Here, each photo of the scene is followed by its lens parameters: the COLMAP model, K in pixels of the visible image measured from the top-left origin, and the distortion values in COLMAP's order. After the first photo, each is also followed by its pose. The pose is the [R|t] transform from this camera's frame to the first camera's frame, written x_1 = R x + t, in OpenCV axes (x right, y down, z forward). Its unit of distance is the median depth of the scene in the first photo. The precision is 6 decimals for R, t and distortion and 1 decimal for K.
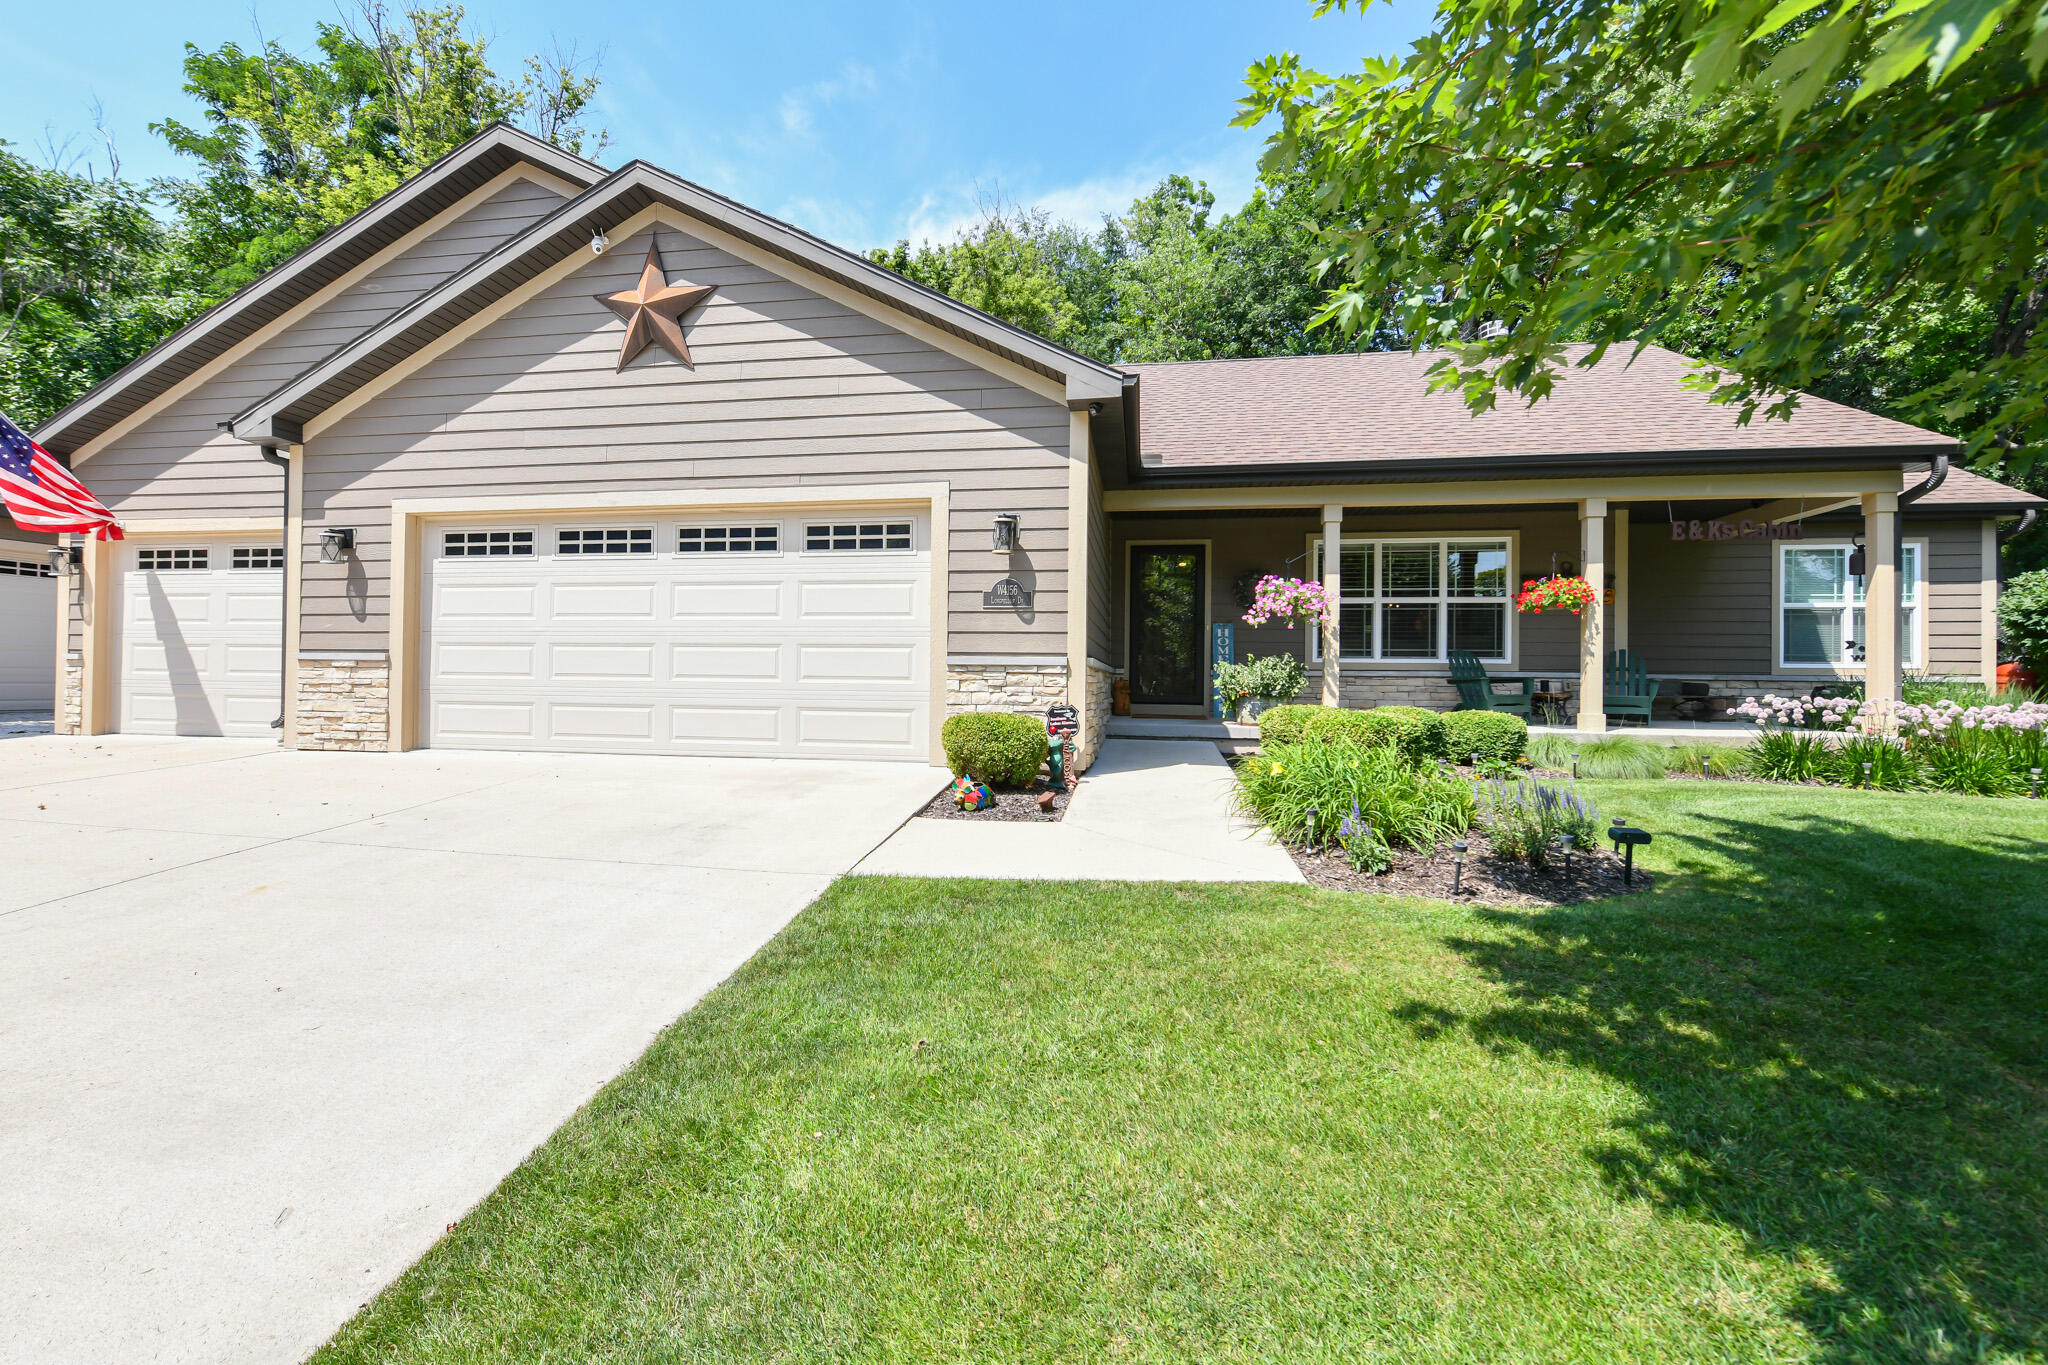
lens RADIAL K [[848.2, 0, 1035.0], [0, 848.2, 676.6], [0, 0, 1]] dist [-0.004424, -0.000869]
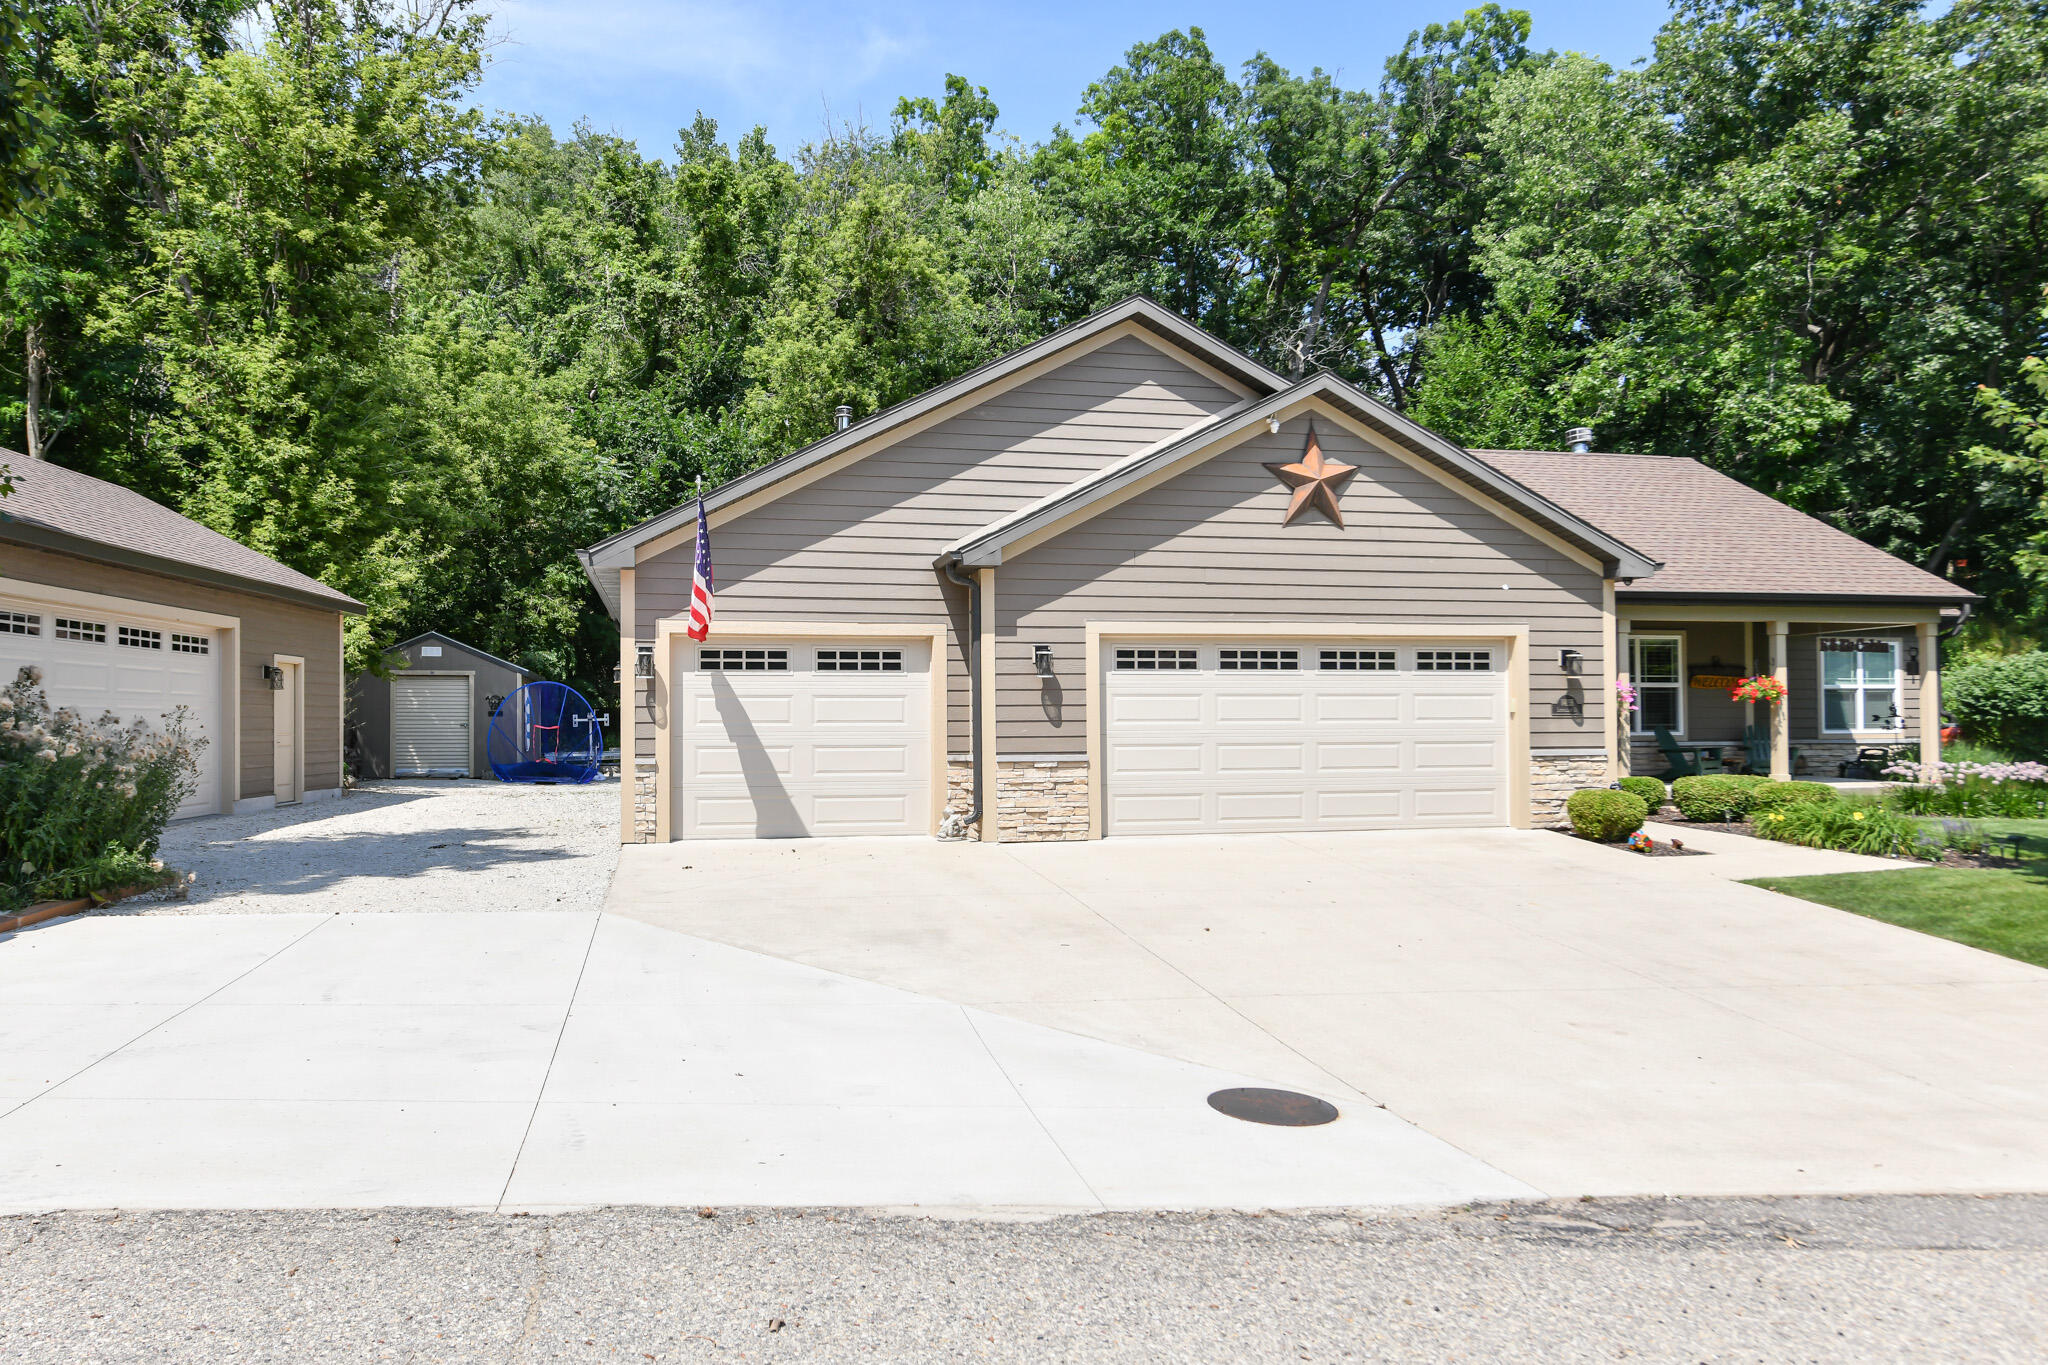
lens RADIAL K [[1270.7, 0, 983.2], [0, 1270.7, 700.4], [0, 0, 1]] dist [-0.001455, -0.000088]
pose [[0.935535, -0.008830, 0.353124, -1.456592], [0.012774, 0.999879, -0.008840, -0.085132], [-0.353003, 0.012781, 0.935535, -0.553295]]
